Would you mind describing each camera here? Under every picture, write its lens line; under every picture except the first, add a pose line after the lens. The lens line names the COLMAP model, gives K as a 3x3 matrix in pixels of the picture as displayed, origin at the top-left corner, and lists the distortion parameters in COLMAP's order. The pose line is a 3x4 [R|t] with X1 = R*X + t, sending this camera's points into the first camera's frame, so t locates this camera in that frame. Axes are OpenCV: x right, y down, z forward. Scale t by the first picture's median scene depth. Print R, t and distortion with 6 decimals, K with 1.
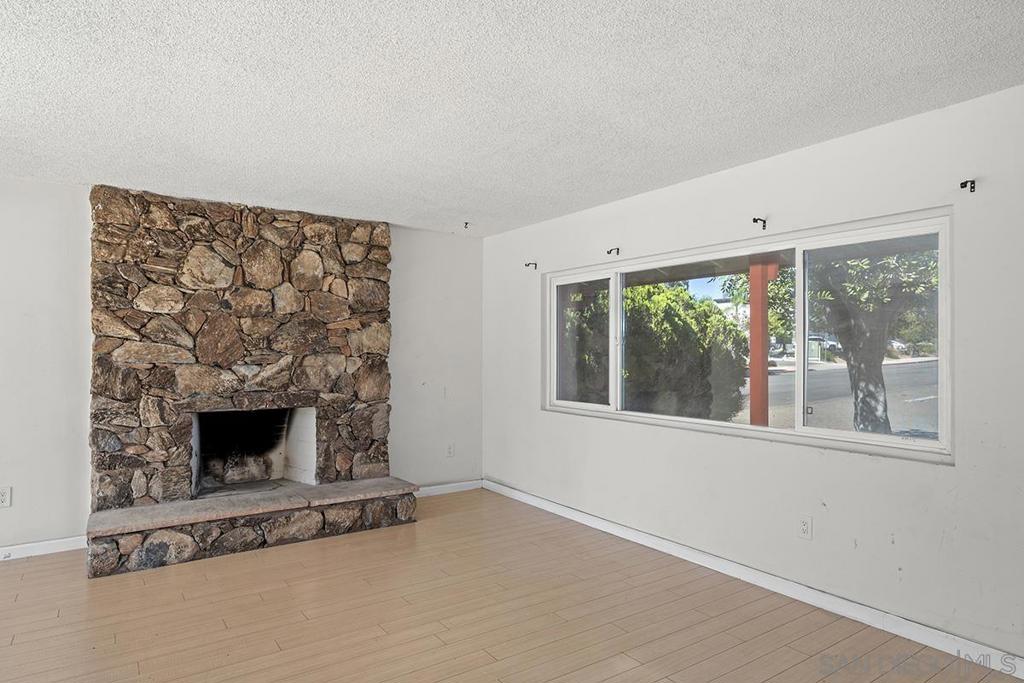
lens RADIAL K [[604.4, 0, 510.8], [0, 604.4, 348.2], [0, 0, 1]] dist [0.002819, 0.001129]
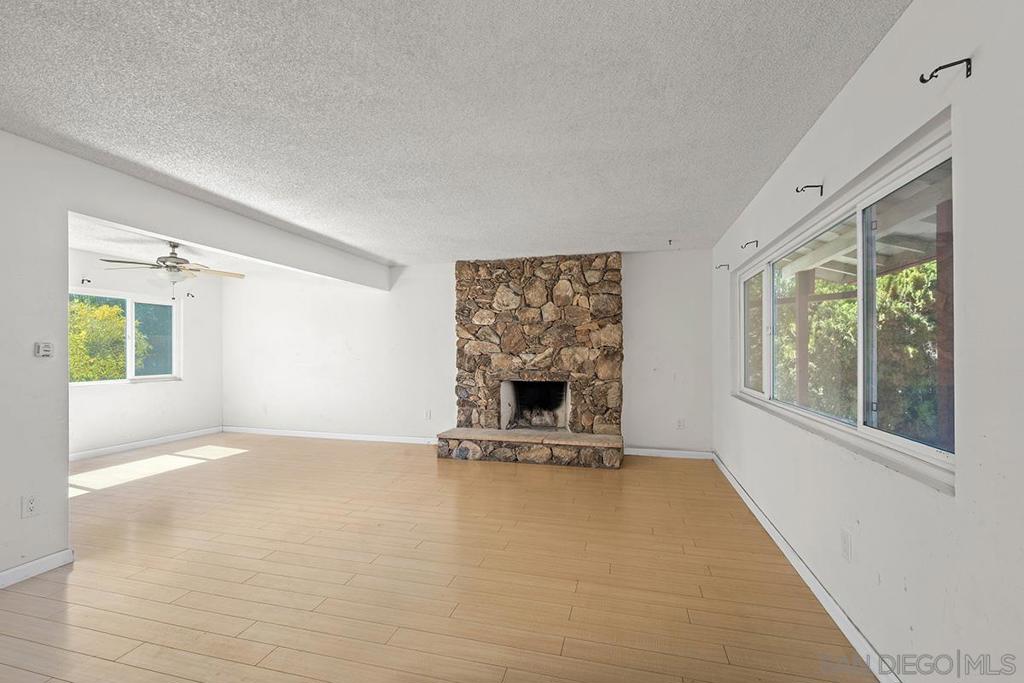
lens RADIAL K [[442.4, 0, 512.5], [0, 442.4, 347.7], [0, 0, 1]] dist [0.008293, -0.000717]
pose [[0.649613, -0.008792, -0.760214, 0.485832], [0.008212, 0.999956, -0.004548, 0.017555], [0.760220, -0.003289, 0.649657, 0.189853]]
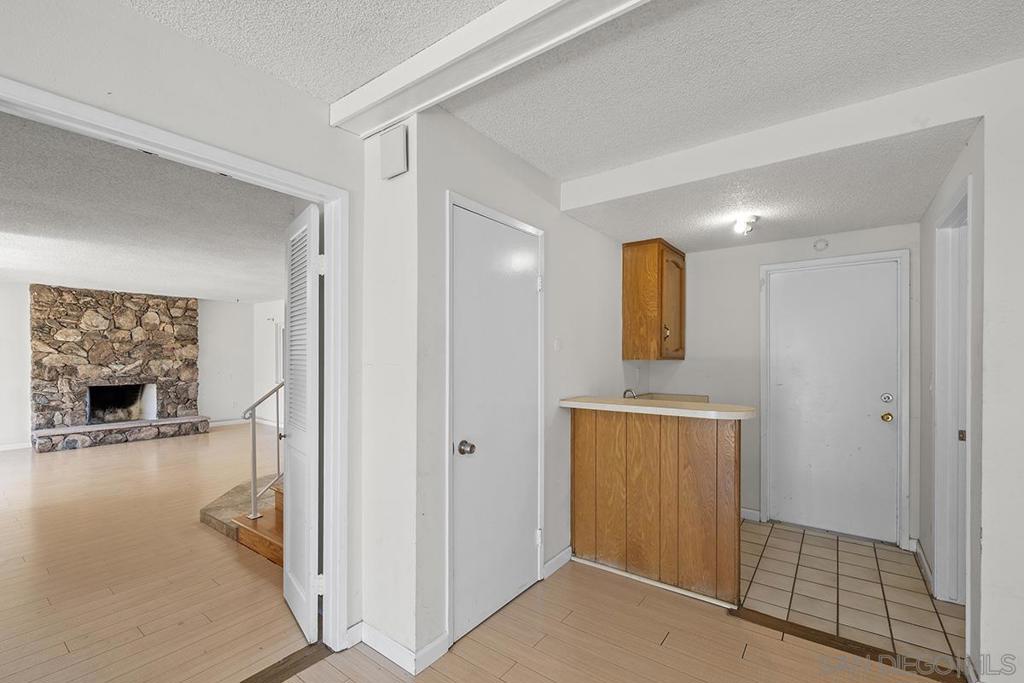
lens RADIAL K [[442.4, 0, 503.6], [0, 442.4, 358.4], [0, 0, 1]] dist [0.008293, -0.000717]
pose [[0.952659, -0.004740, 0.304004, 0.428768], [0.002005, 0.999955, 0.009306, -0.006863], [-0.304034, -0.008256, 0.952625, -1.010350]]
